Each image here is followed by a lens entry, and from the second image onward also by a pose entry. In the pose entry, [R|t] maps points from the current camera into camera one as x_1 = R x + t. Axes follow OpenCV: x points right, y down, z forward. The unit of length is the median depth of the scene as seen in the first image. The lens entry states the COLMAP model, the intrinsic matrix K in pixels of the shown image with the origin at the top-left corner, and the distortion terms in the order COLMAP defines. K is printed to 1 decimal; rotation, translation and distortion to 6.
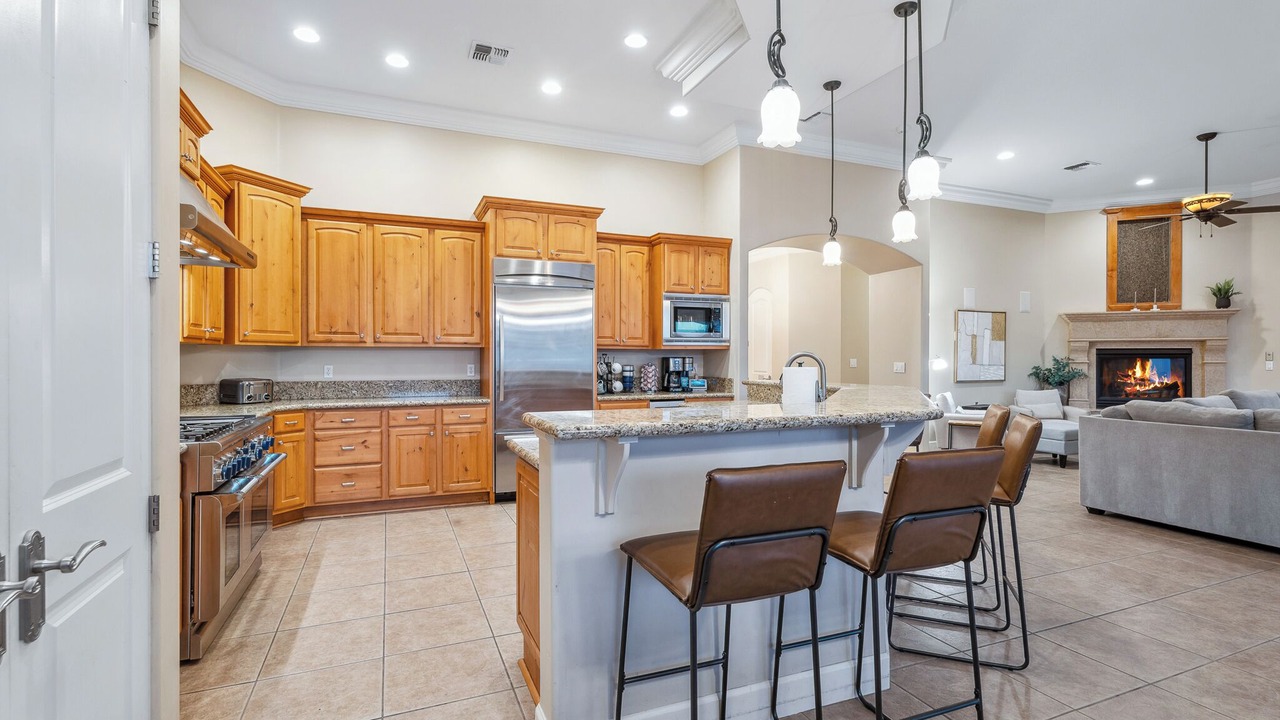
lens RADIAL K [[597.9, 0, 637.5], [0, 597.9, 357.9], [0, 0, 1]] dist [0.002954, -0.000293]
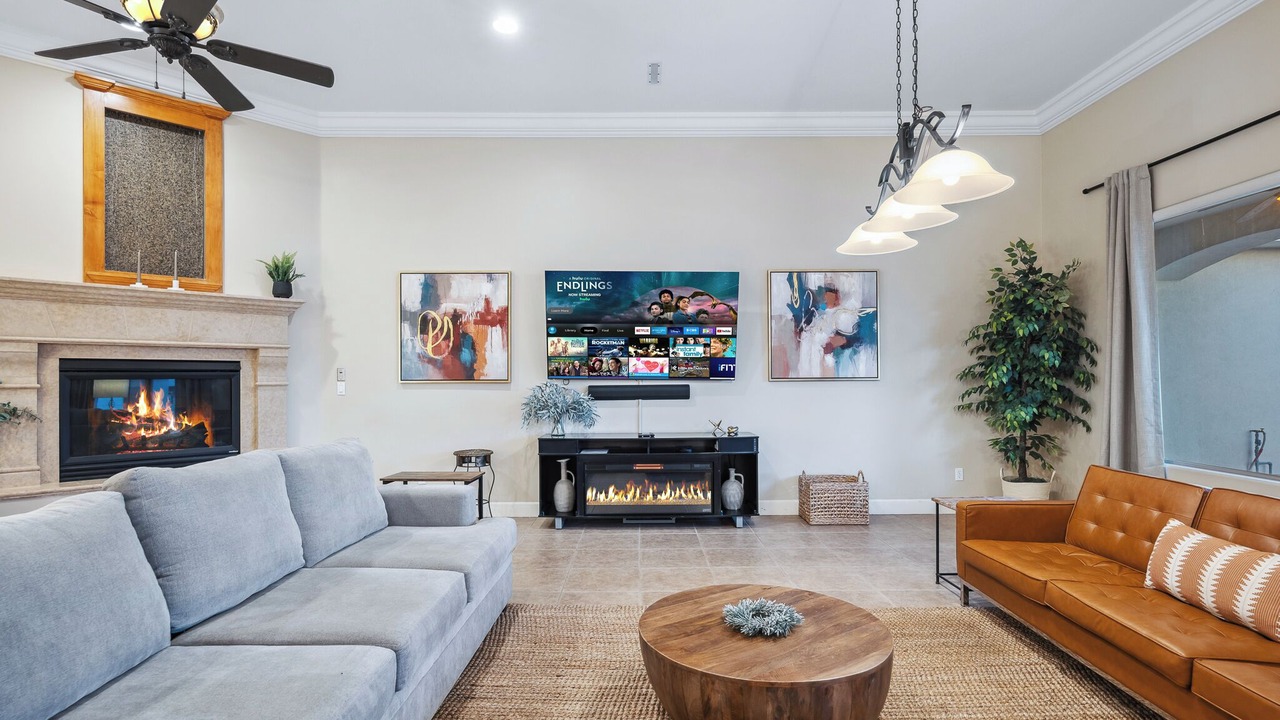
lens RADIAL K [[626.7, 0, 649.6], [0, 626.7, 378.7], [0, 0, 1]] dist [-0.002594, 0.001281]
pose [[0.380330, -0.000853, 0.924850, 0.688773], [0.003882, 0.999992, -0.000674, 0.004852], [-0.924843, 0.003846, 0.380331, 0.526649]]
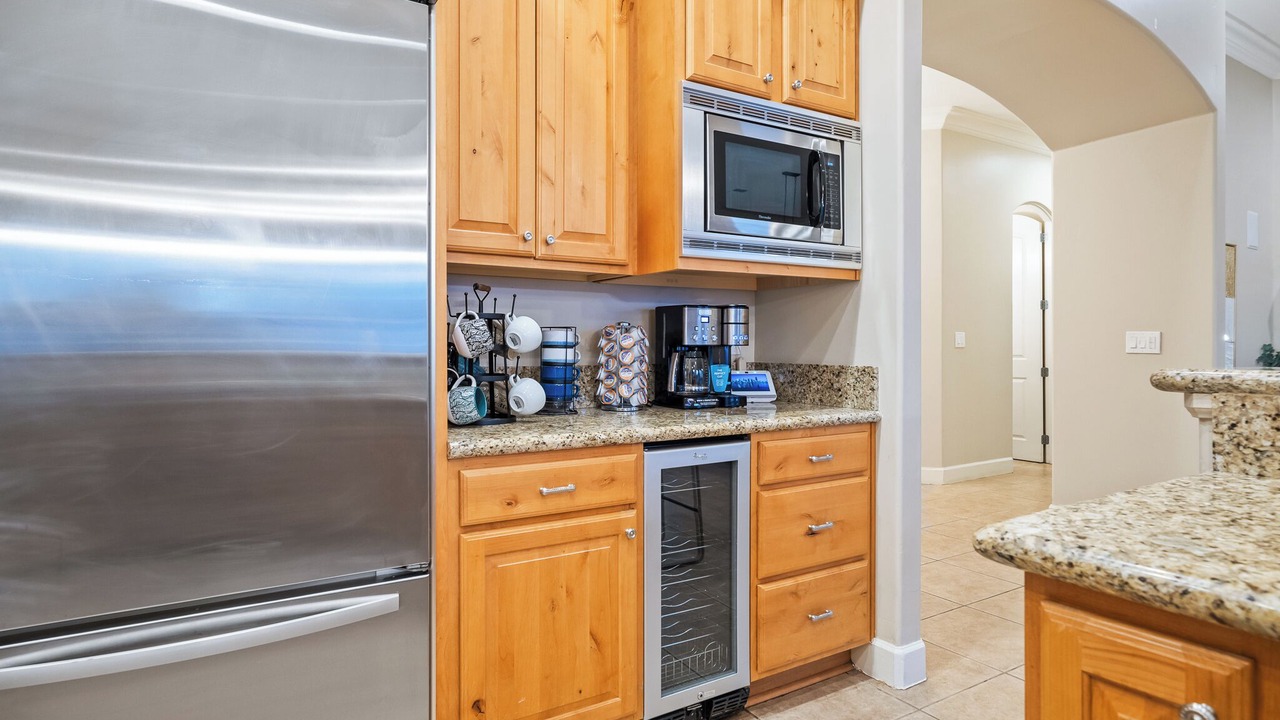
lens RADIAL K [[689.3, 0, 643.2], [0, 689.3, 346.2], [0, 0, 1]] dist [-0.000533, -0.000588]
pose [[0.988382, -0.001936, 0.151979, -0.027901], [0.002501, 0.999991, -0.003528, 0.024212], [-0.151971, 0.003867, 0.988377, 0.647337]]
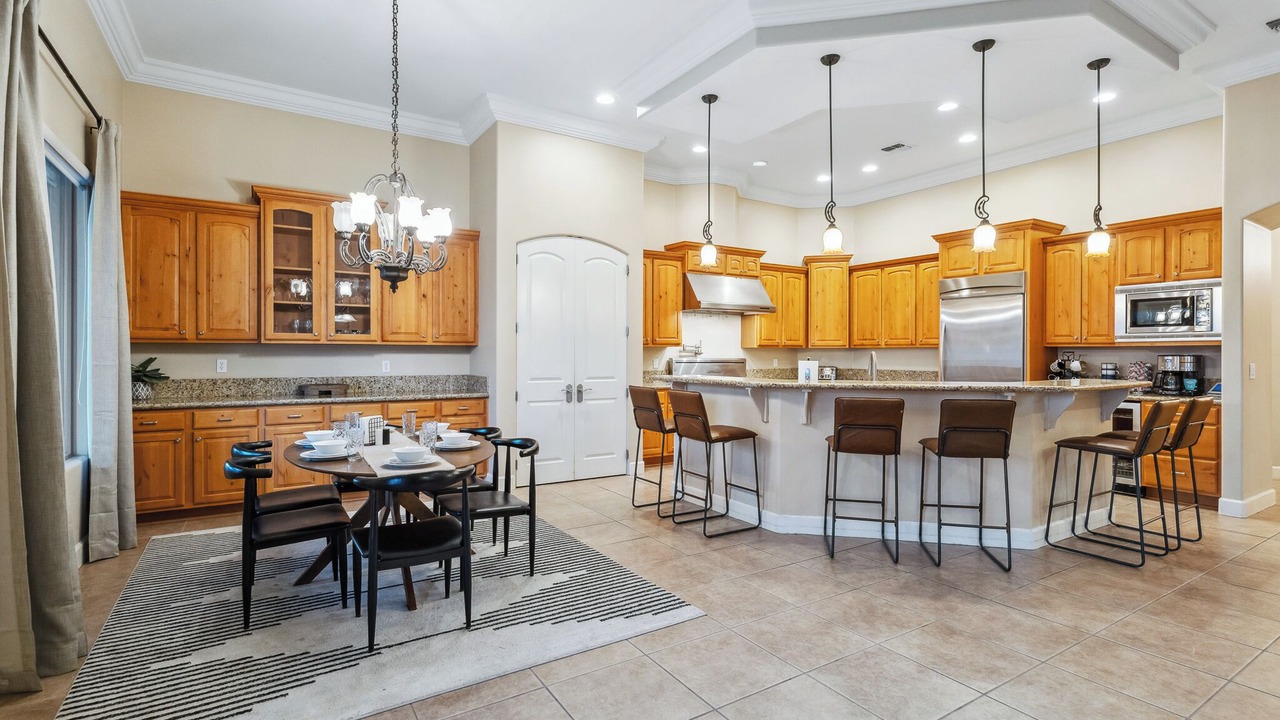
lens RADIAL K [[597.9, 0, 639.2], [0, 597.9, 356.1], [0, 0, 1]] dist [0.002954, -0.000293]
pose [[0.162687, 0.004883, -0.986666, 0.830366], [-0.002363, 0.999987, 0.004560, -0.001874], [0.986675, 0.001590, 0.162697, 0.103719]]
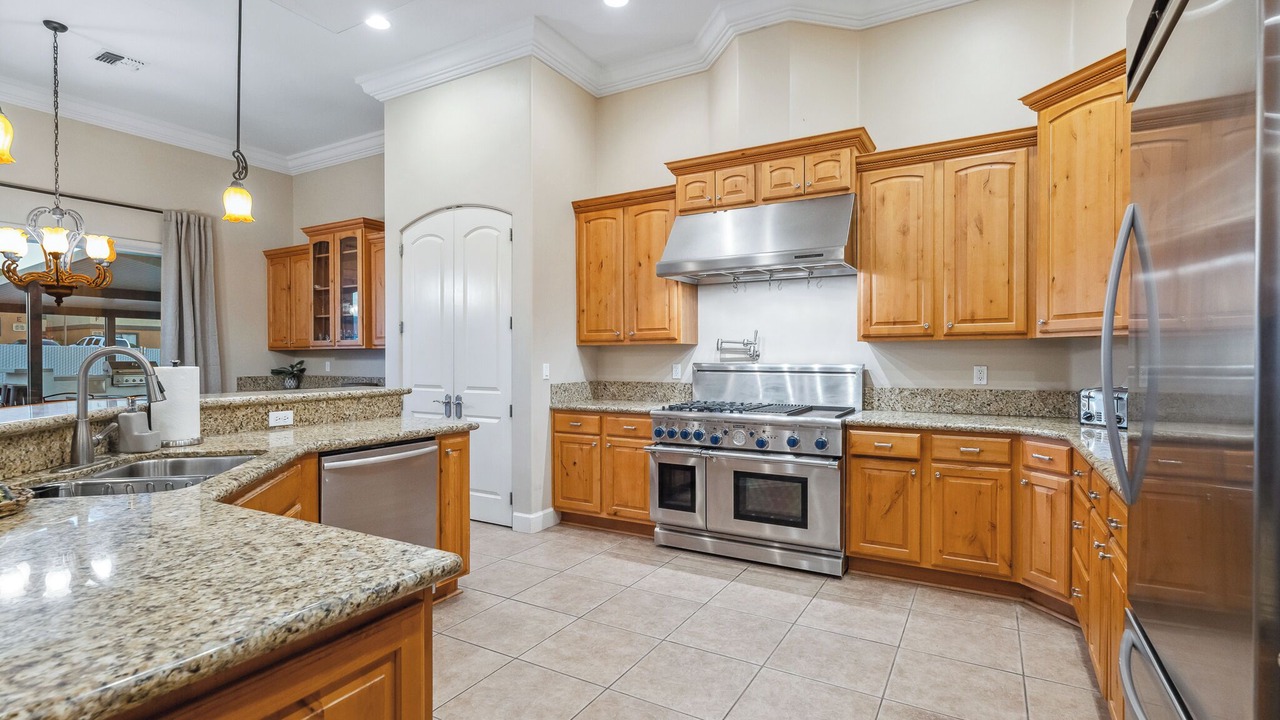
lens RADIAL K [[597.9, 0, 637.8], [0, 597.9, 368.3], [0, 0, 1]] dist [0.002954, -0.000293]
pose [[-0.794875, 0.011930, -0.606655, 0.115500], [0.001054, 0.999832, 0.018281, 0.000831], [0.606772, 0.013892, -0.794755, 0.930264]]
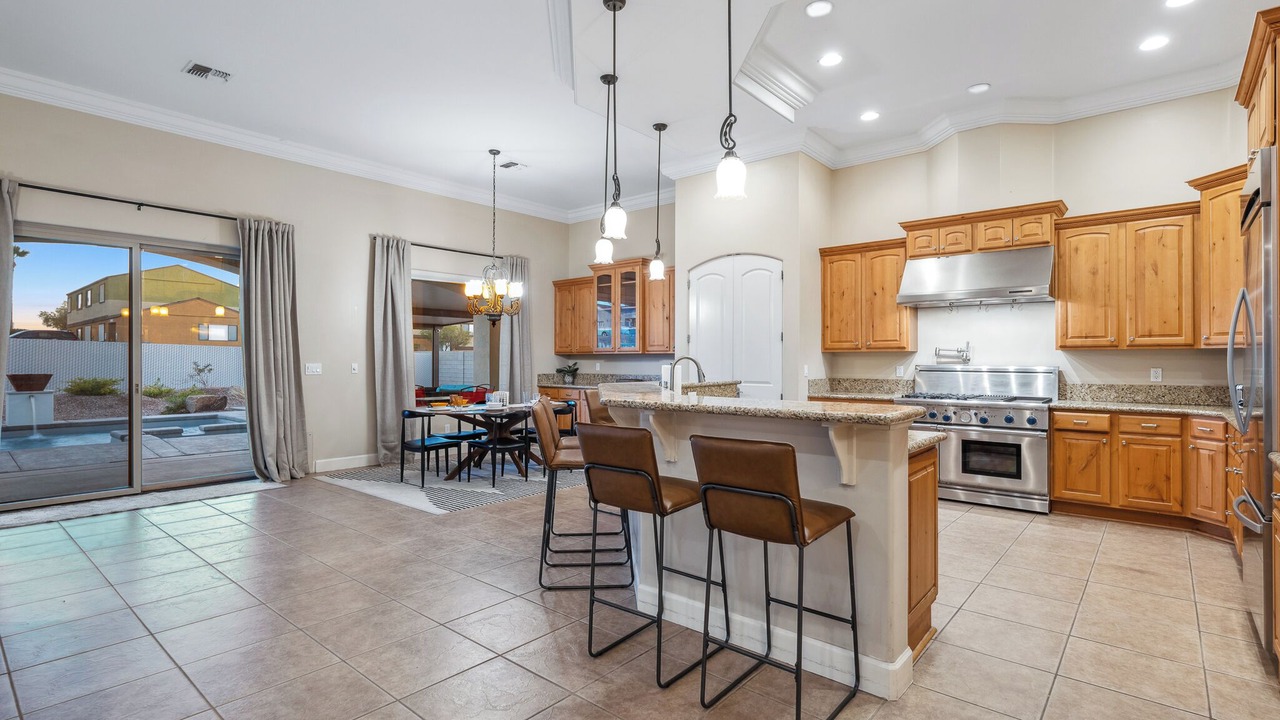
lens RADIAL K [[597.9, 0, 645.0], [0, 597.9, 360.0], [0, 0, 1]] dist [0.002954, -0.000293]
pose [[-0.890998, -0.001679, -0.454005, 0.482899], [-0.002169, 0.999997, 0.000559, -0.000338], [0.454003, 0.001482, -0.890999, 1.078266]]
